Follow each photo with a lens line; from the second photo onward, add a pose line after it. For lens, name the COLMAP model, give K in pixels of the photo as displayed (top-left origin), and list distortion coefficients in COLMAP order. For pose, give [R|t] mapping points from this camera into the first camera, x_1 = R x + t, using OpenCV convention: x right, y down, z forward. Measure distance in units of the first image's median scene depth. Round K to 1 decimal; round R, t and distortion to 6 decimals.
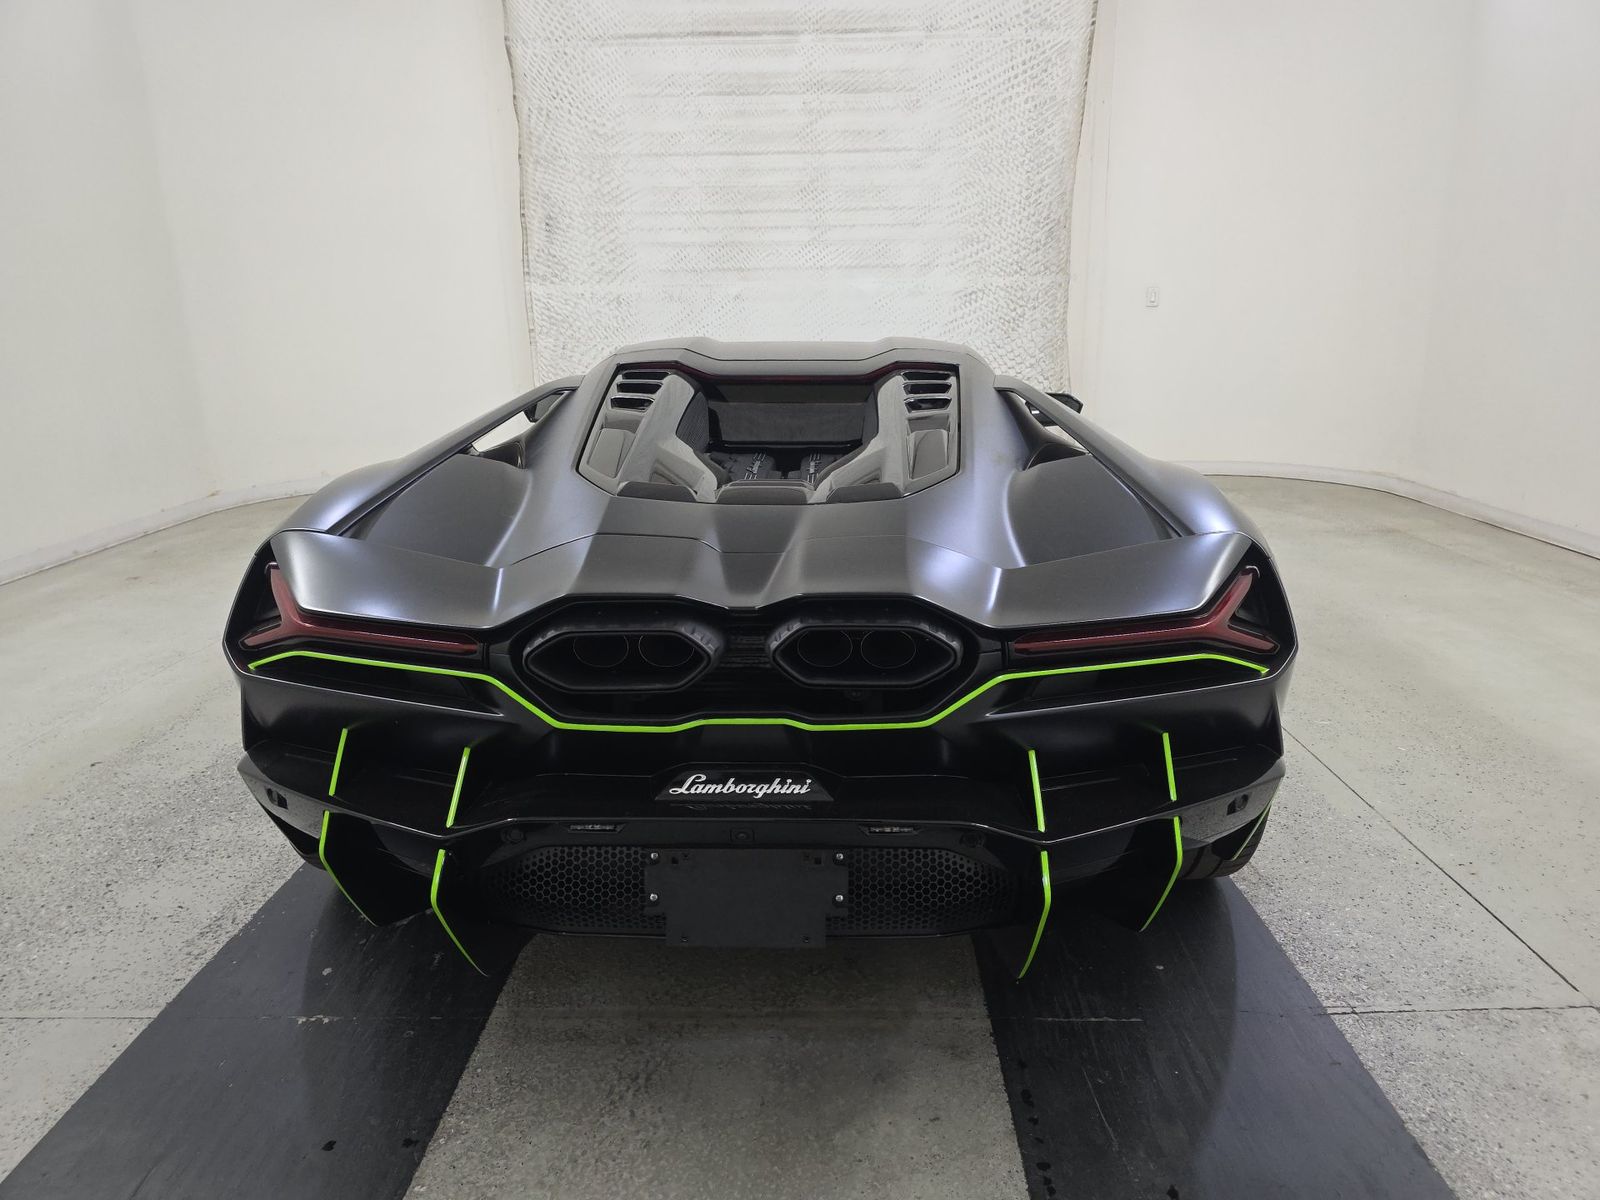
lens RADIAL K [[1067.5, 0, 815.5], [0, 1067.5, 601.5], [0, 0, 1]] dist [0.043512, -0.030874]
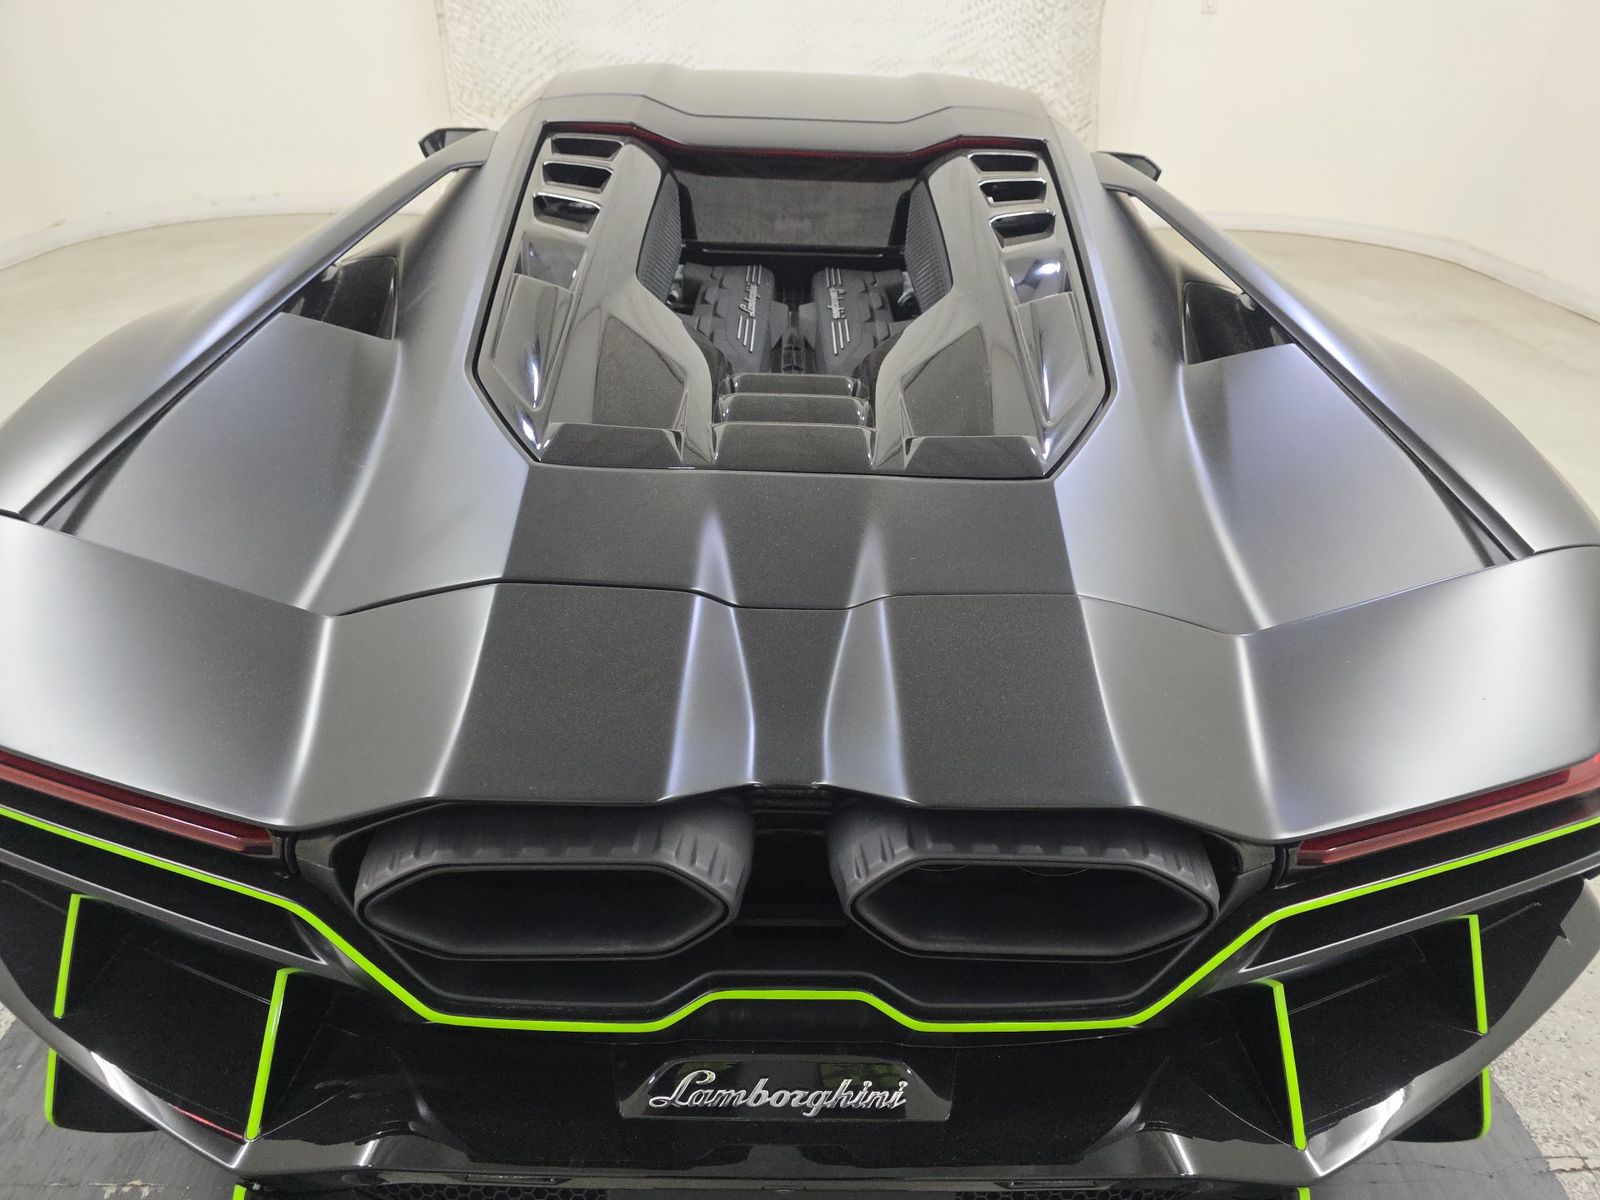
lens RADIAL K [[1085.0, 0, 818.4], [0, 1085.0, 601.9], [0, 0, 1]] dist [0.014538, -0.001425]
pose [[0.998867, 0.015211, 0.045089, -0.057853], [-0.025955, 0.968330, 0.248320, -0.155150], [-0.039884, -0.249209, 0.967628, 0.381419]]
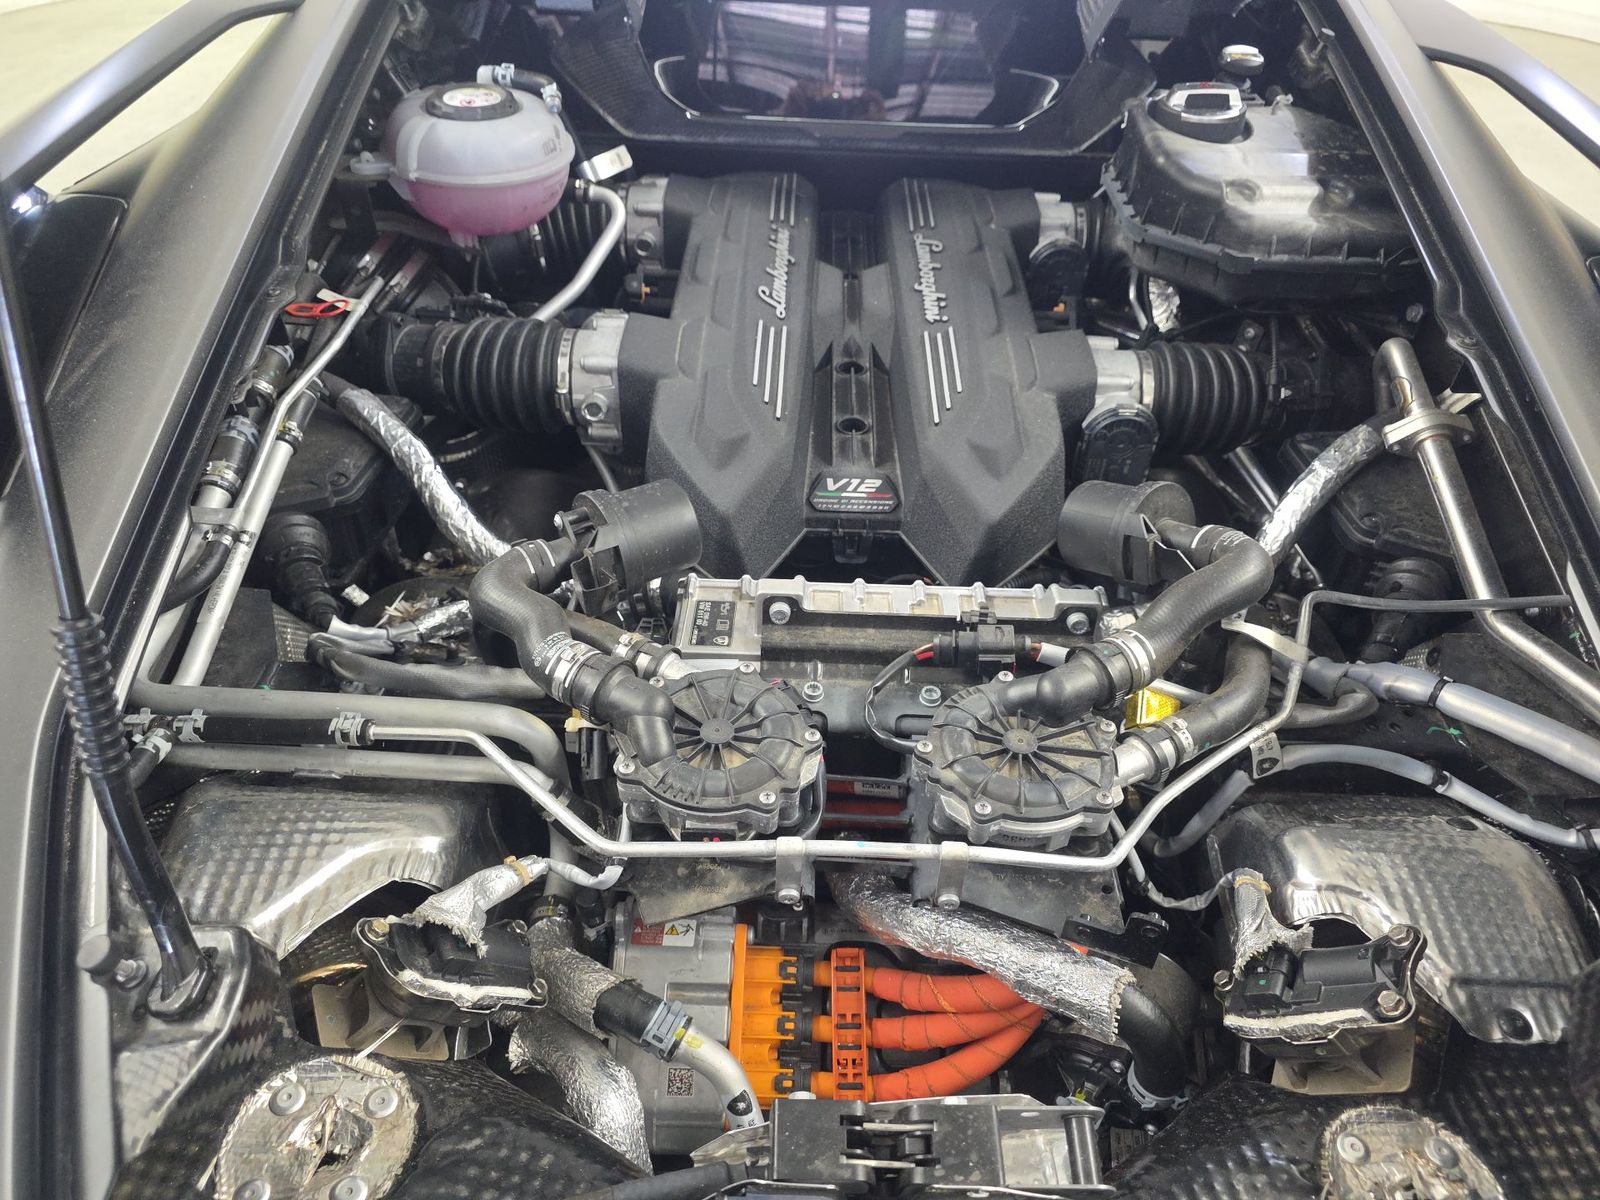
lens RADIAL K [[1063.2, 0, 806.4], [0, 1063.2, 626.0], [0, 0, 1]] dist [-0.010240, -0.006445]
pose [[0.999613, 0.025948, 0.010044, -0.064676], [-0.027681, 0.890841, 0.453471, -0.255212], [0.002819, -0.453574, 0.891214, 0.824504]]
